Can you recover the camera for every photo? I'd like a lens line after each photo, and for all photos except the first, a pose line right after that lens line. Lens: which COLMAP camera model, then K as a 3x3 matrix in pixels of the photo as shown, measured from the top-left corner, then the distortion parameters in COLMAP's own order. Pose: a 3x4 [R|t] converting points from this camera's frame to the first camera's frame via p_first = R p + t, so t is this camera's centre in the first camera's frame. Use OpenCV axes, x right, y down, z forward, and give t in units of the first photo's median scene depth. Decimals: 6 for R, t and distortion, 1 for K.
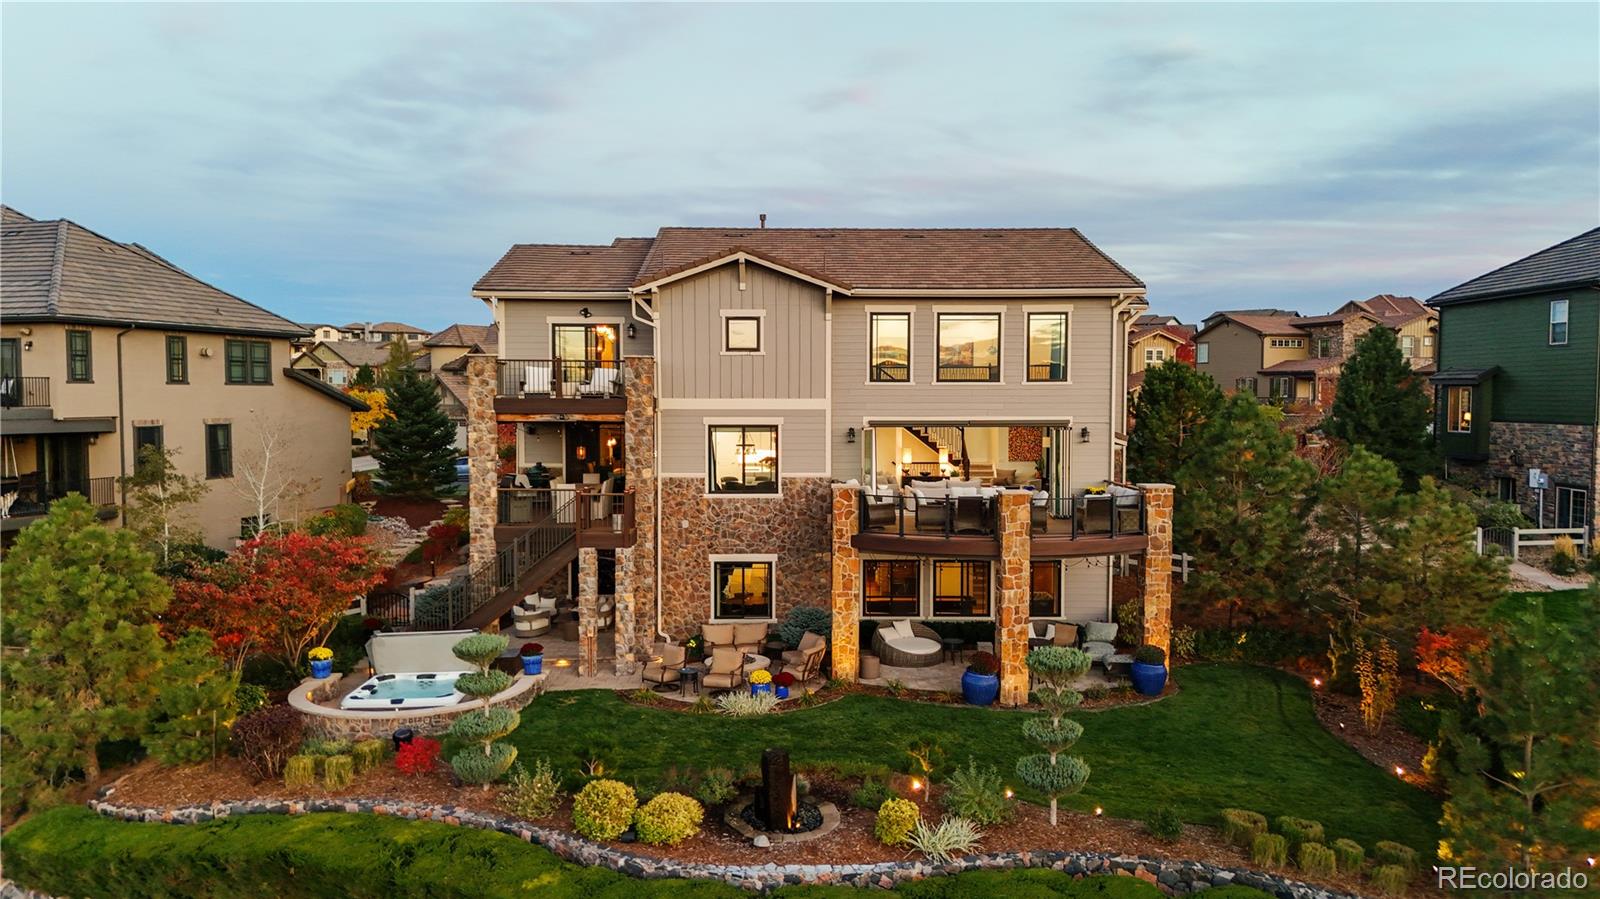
lens RADIAL K [[1200.4, 0, 800.0], [0, 1200.4, 449.5], [0, 0, 1]] dist [0.041979, -0.005971]
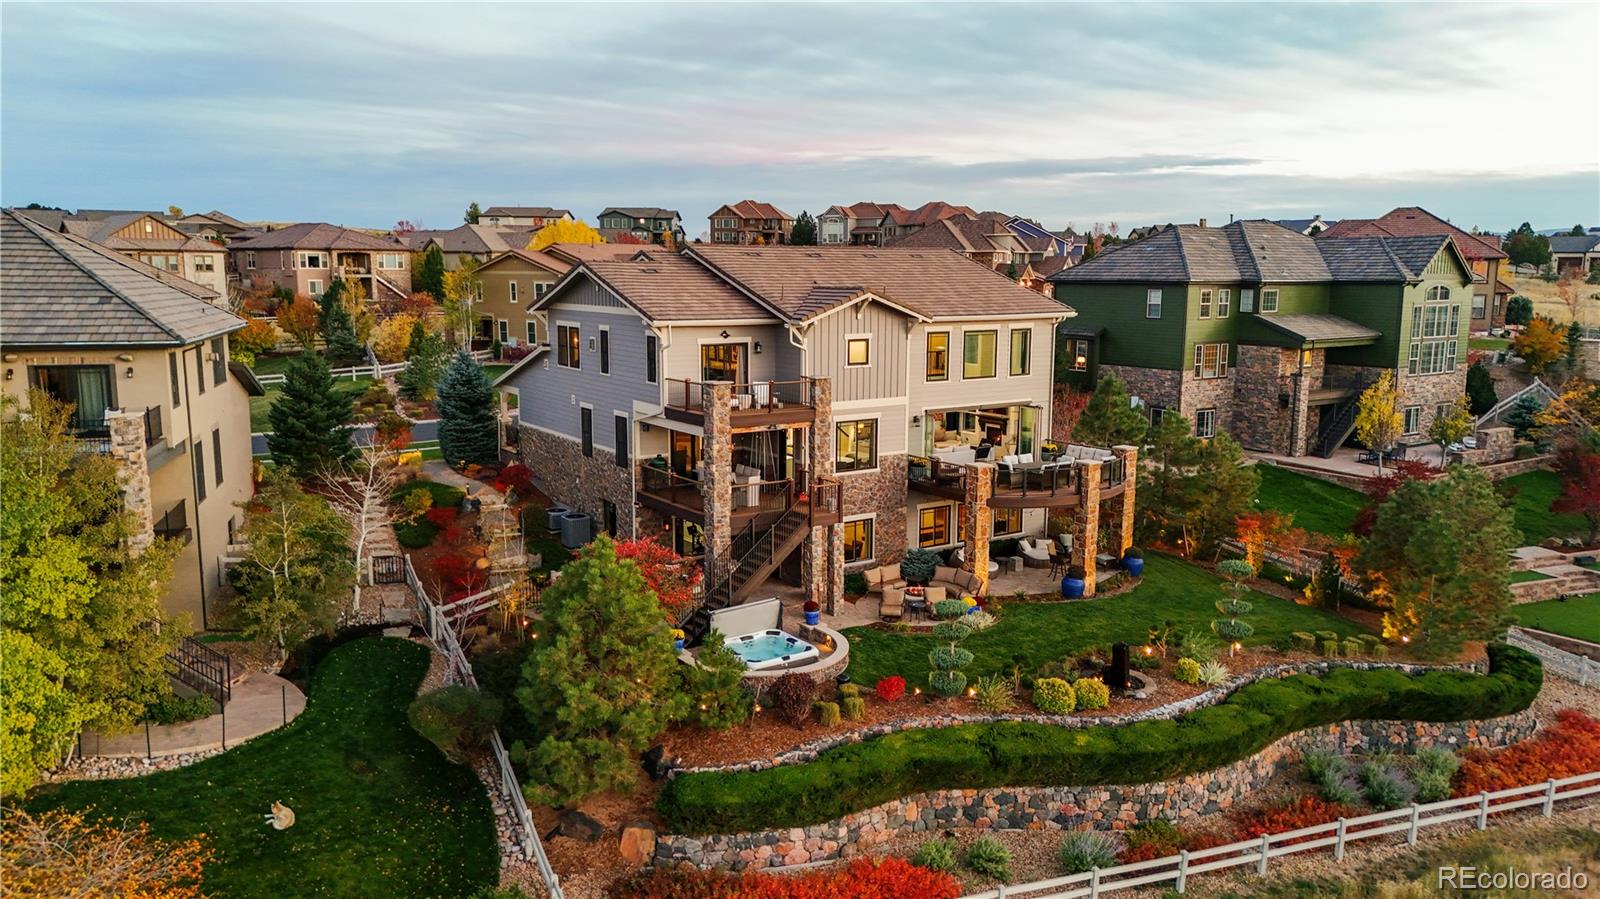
lens RADIAL K [[1200.4, 0, 800.0], [0, 1200.4, 449.5], [0, 0, 1]] dist [0.041979, -0.005971]
pose [[0.838186, -0.081126, 0.539316, -0.869238], [0.022992, 0.993252, 0.113675, -0.148633], [-0.544899, -0.082881, 0.834395, -0.090052]]
